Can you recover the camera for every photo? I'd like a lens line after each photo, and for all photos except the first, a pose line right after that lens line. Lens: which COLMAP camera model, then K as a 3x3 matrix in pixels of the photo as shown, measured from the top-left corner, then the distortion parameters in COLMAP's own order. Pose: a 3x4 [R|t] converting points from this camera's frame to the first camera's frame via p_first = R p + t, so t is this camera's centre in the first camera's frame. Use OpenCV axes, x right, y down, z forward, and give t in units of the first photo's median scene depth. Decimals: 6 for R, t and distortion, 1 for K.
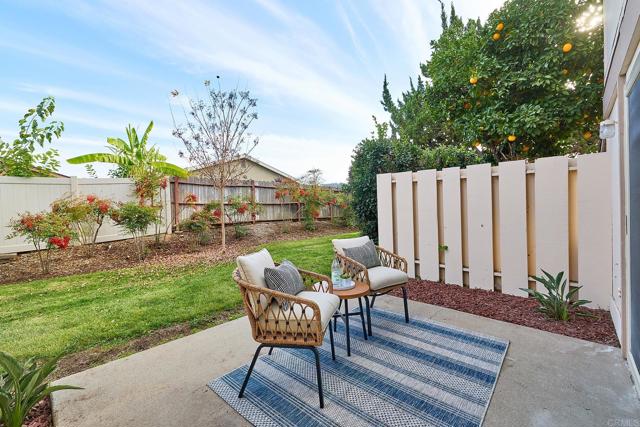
lens RADIAL K [[282.8, 0, 327.1], [0, 282.8, 212.5], [0, 0, 1]] dist [-0.002039, -0.000165]
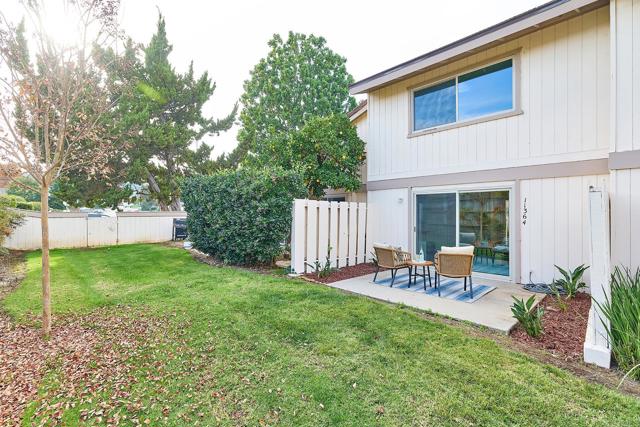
lens RADIAL K [[286.7, 0, 317.0], [0, 286.7, 216.9], [0, 0, 1]] dist [0.000593, 0.000143]
pose [[0.068253, 0.025472, 0.997343, -1.398678], [-0.002040, 0.999676, -0.025391, -0.019827], [-0.997666, -0.000301, 0.068282, 1.016368]]
